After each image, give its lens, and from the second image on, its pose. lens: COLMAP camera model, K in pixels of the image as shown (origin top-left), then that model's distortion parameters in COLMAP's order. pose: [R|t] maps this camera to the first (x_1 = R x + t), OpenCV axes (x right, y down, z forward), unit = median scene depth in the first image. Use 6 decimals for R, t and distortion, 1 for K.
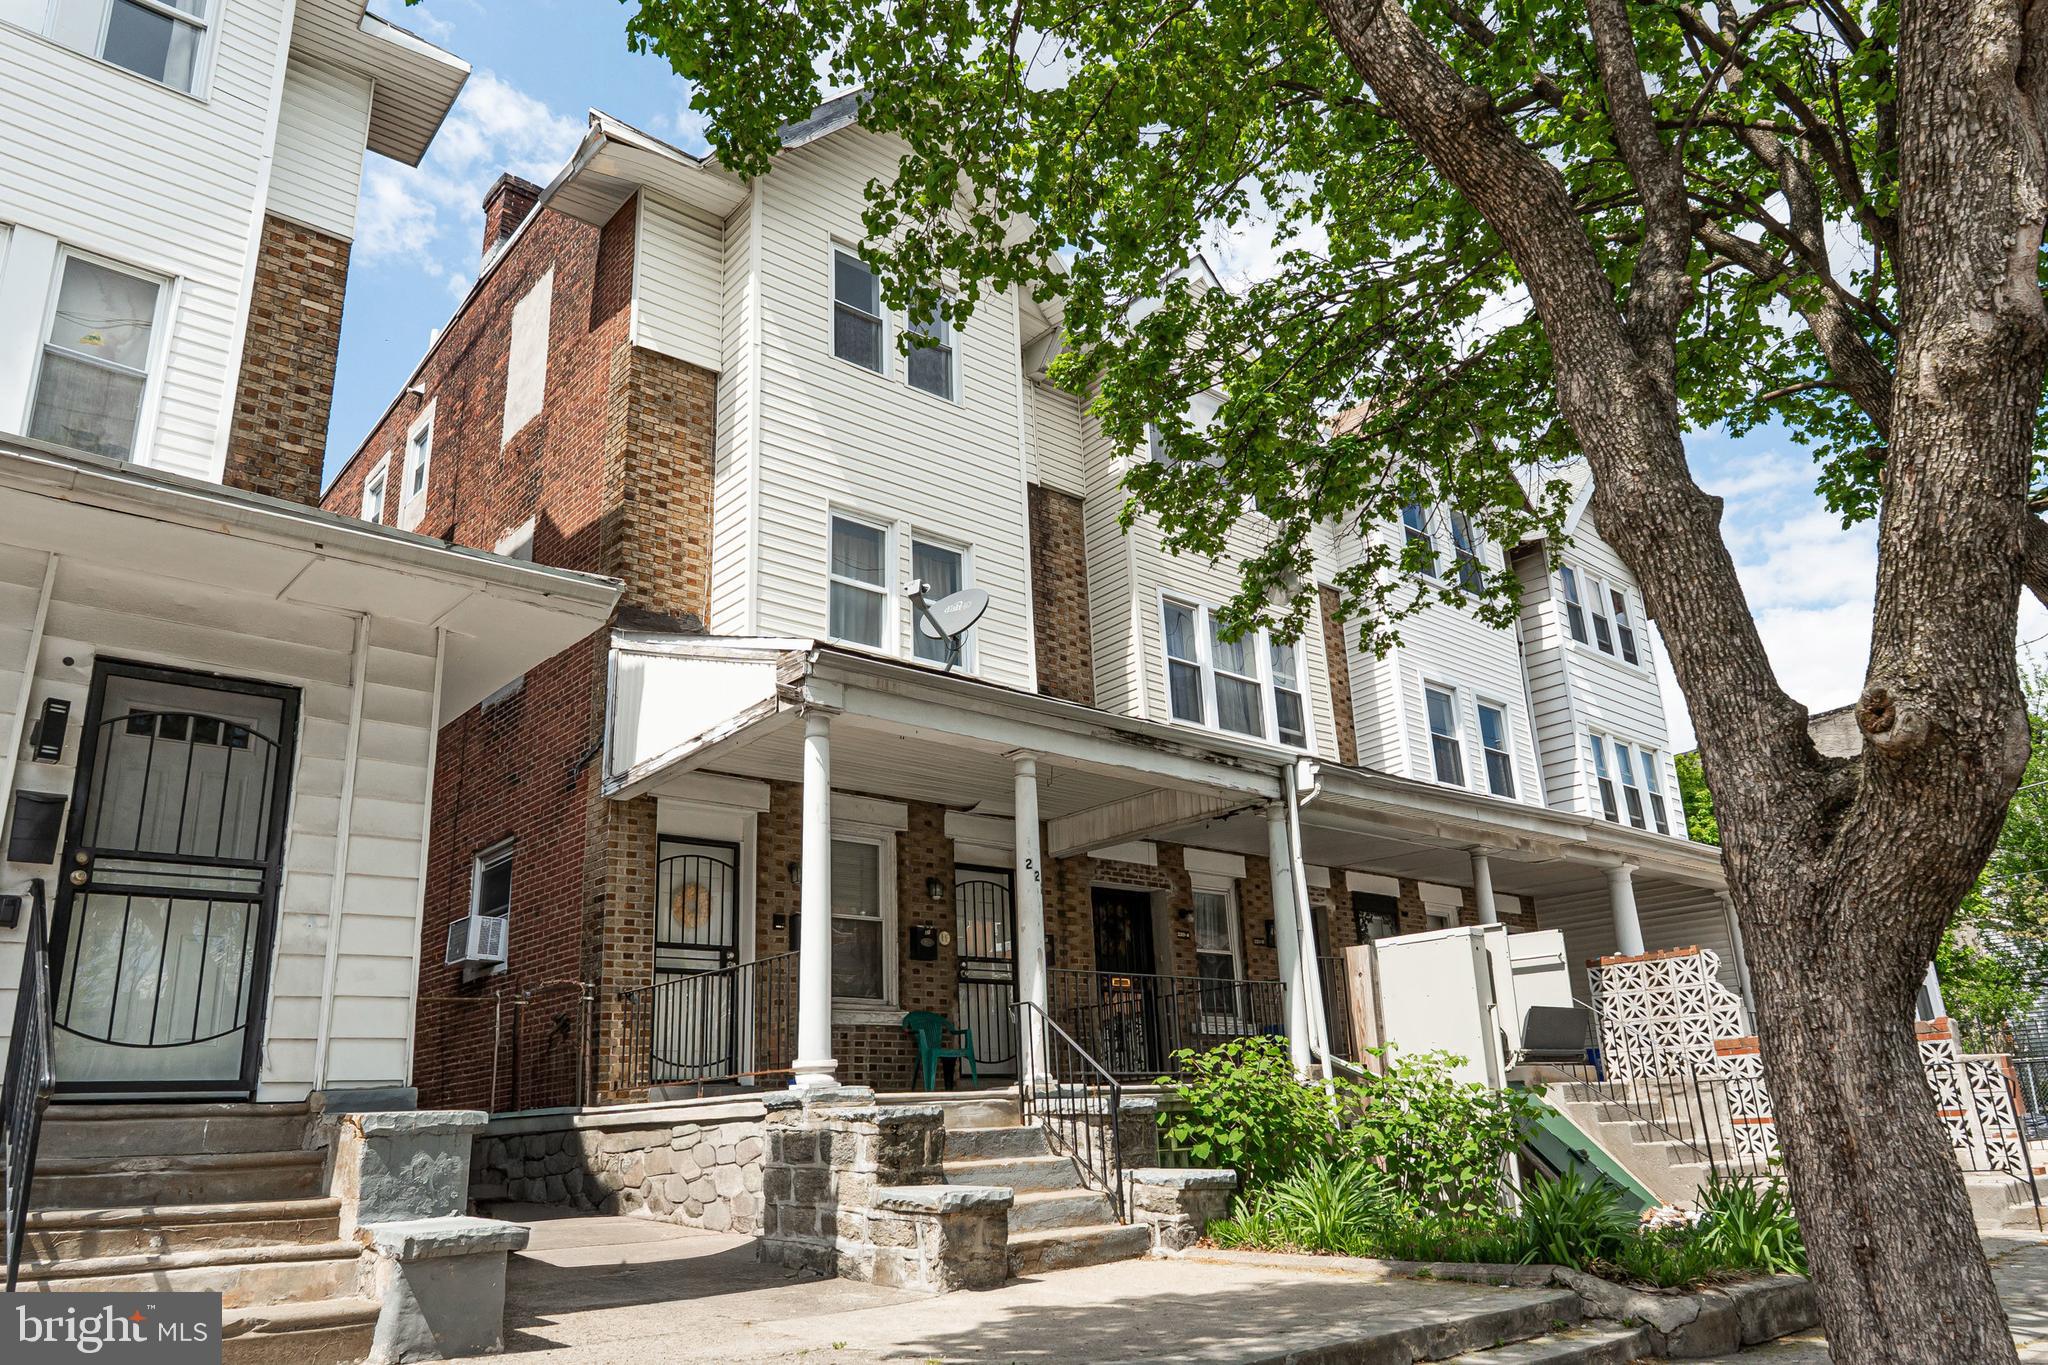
lens RADIAL K [[1398.8, 0, 1026.7], [0, 1398.8, 684.4], [0, 0, 1]] dist [-0.005161, -0.002783]
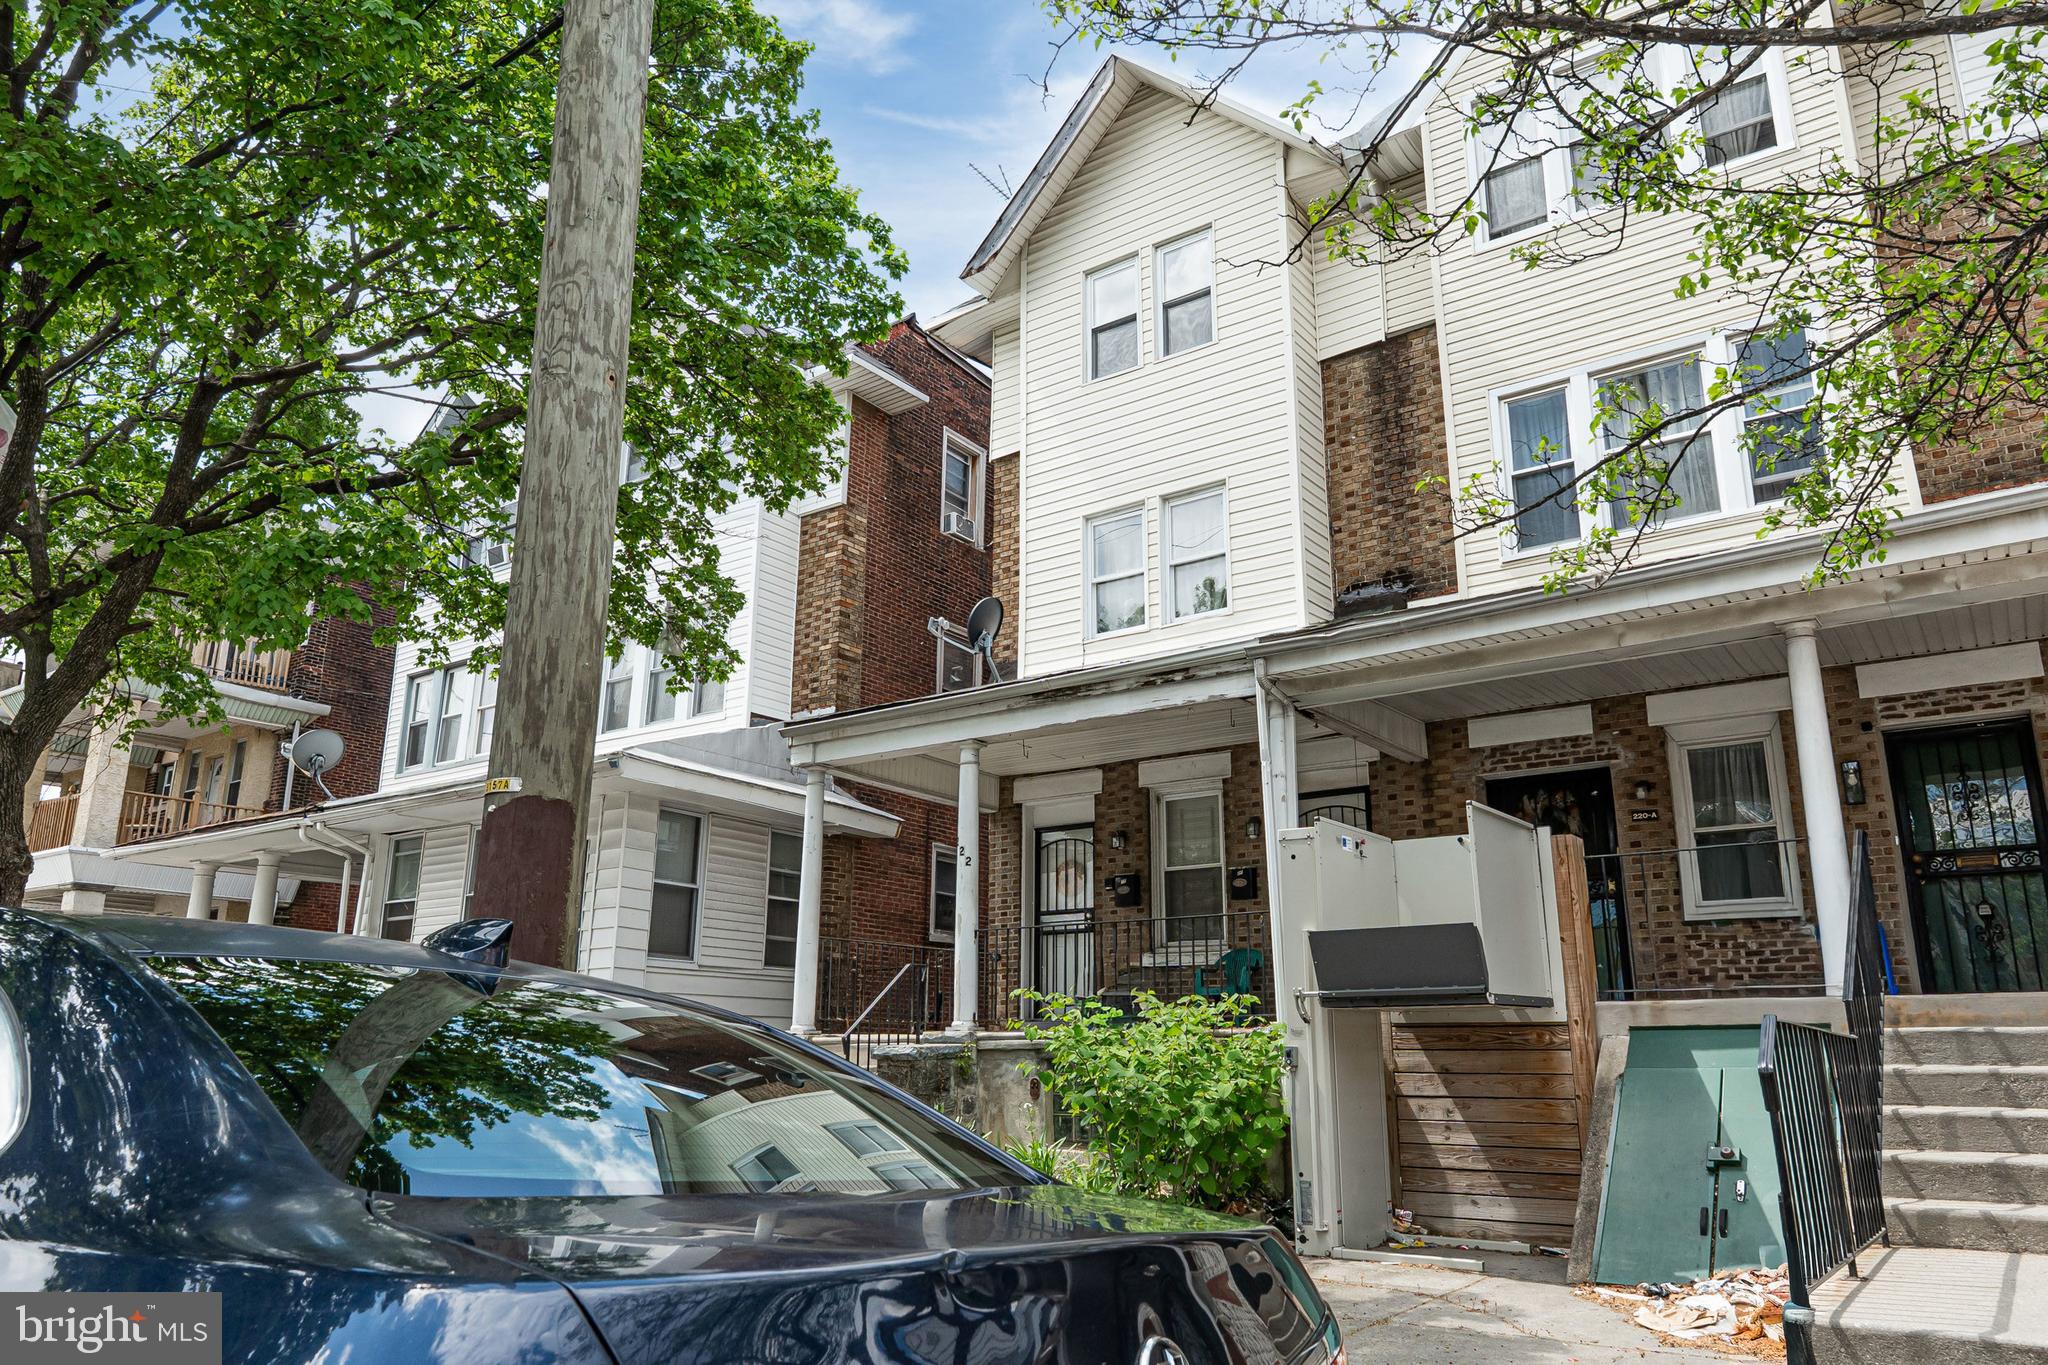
lens RADIAL K [[1398.8, 0, 1024.6], [0, 1398.8, 683.2], [0, 0, 1]] dist [-0.005161, -0.002783]
pose [[0.221332, -0.213389, -0.951566, 0.925709], [0.290087, 0.946002, -0.144668, 0.151980], [0.931054, -0.244017, 0.271282, 0.623167]]
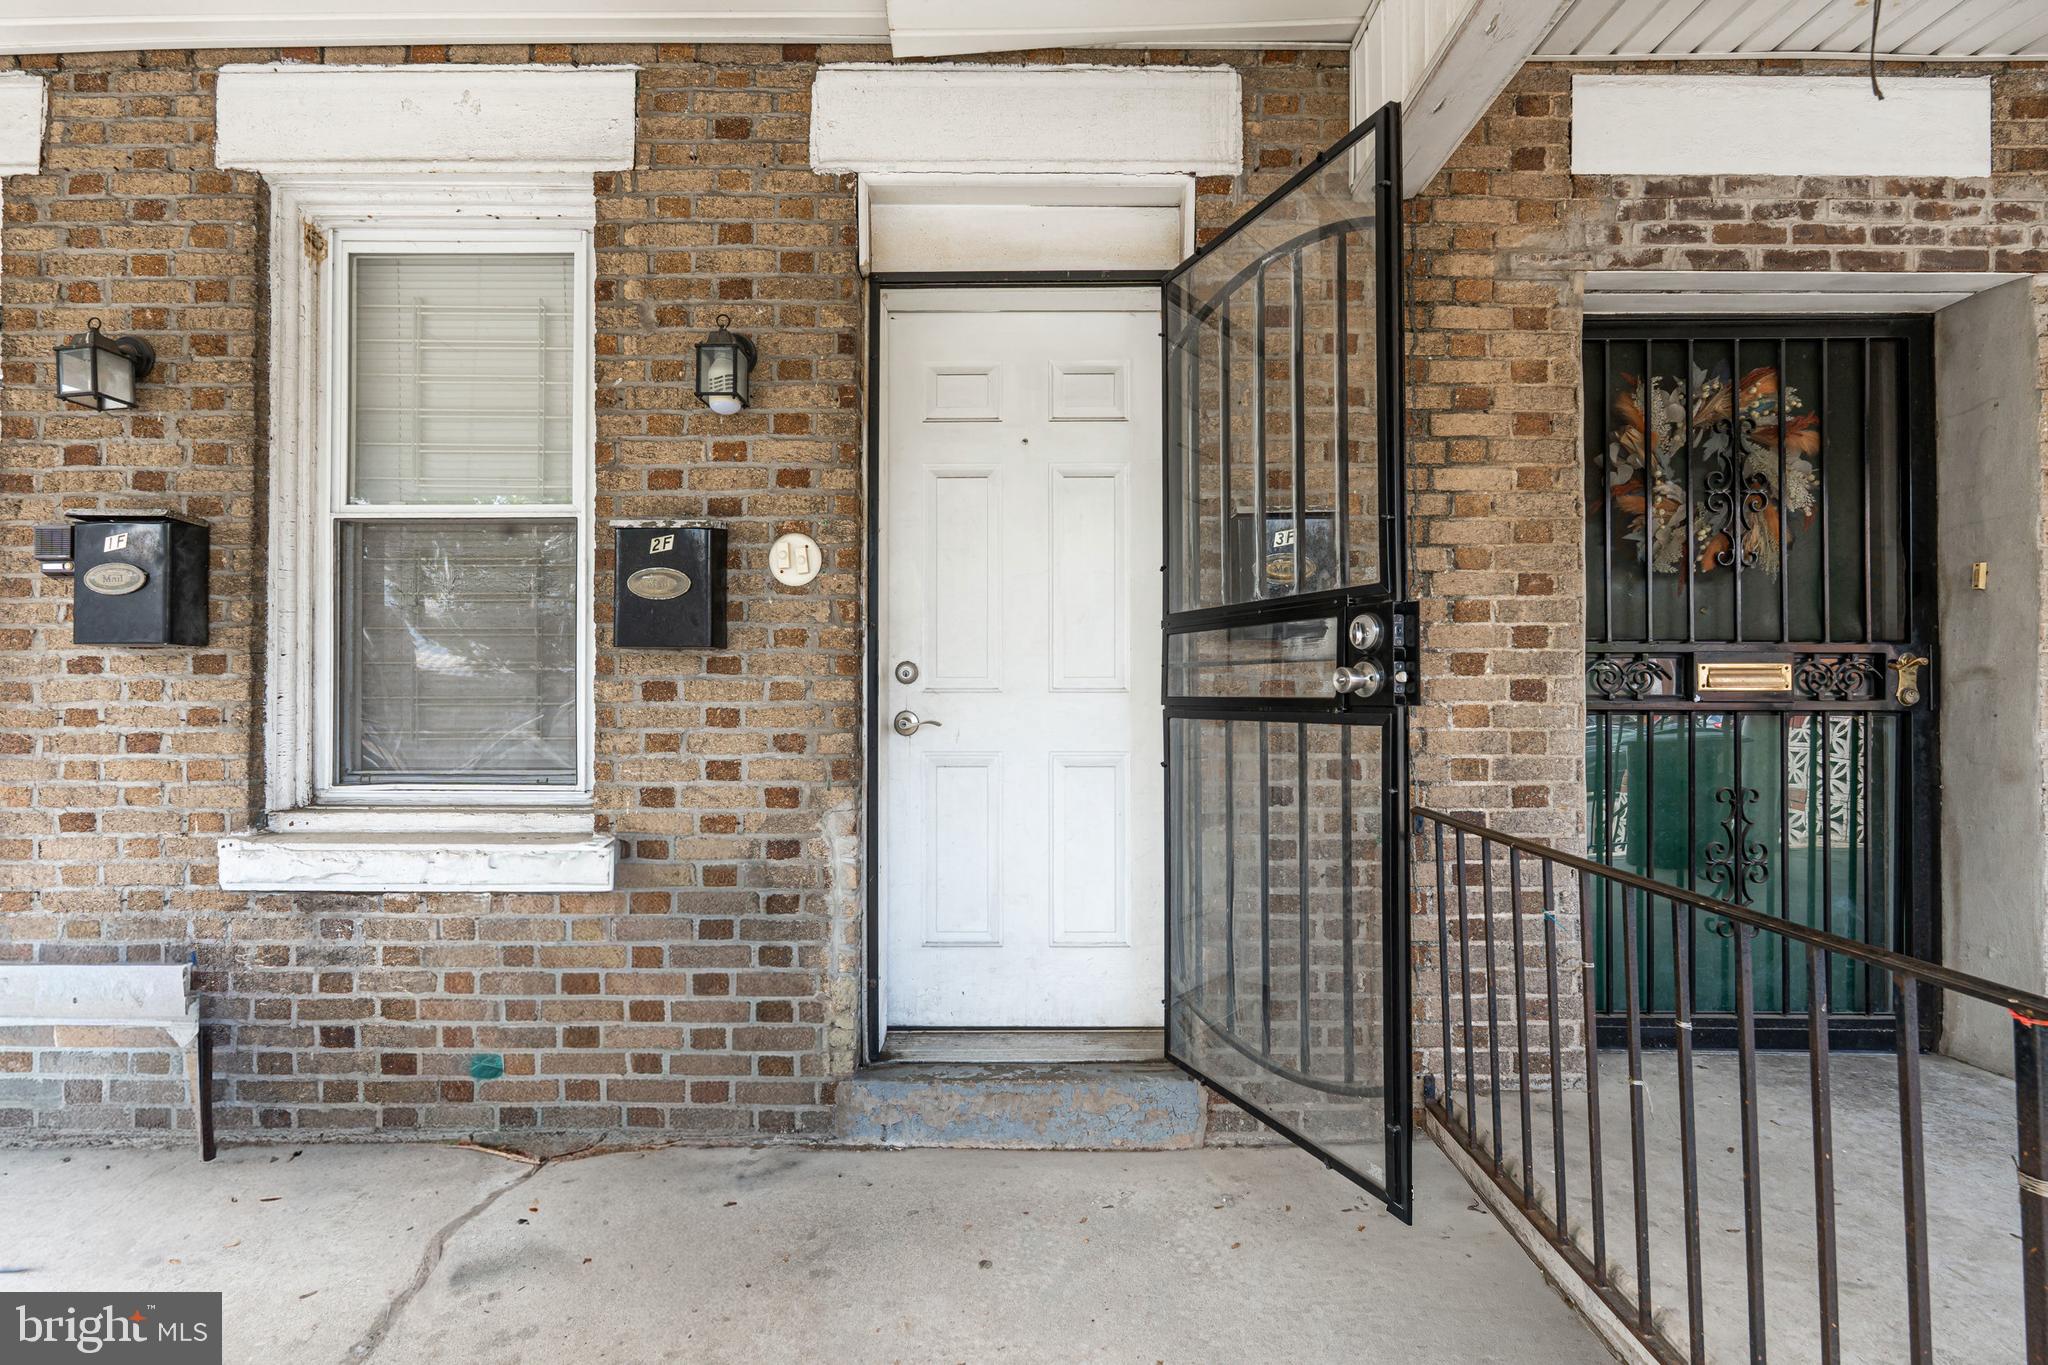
lens RADIAL K [[876.1, 0, 1023.1], [0, 876.1, 692.6], [0, 0, 1]] dist [-0.006011, 0.000157]
pose [[0.750577, 0.035545, -0.659826, 0.087130], [0.176443, 0.951514, 0.251969, 0.179060], [0.636790, -0.305544, 0.707914, 0.944587]]
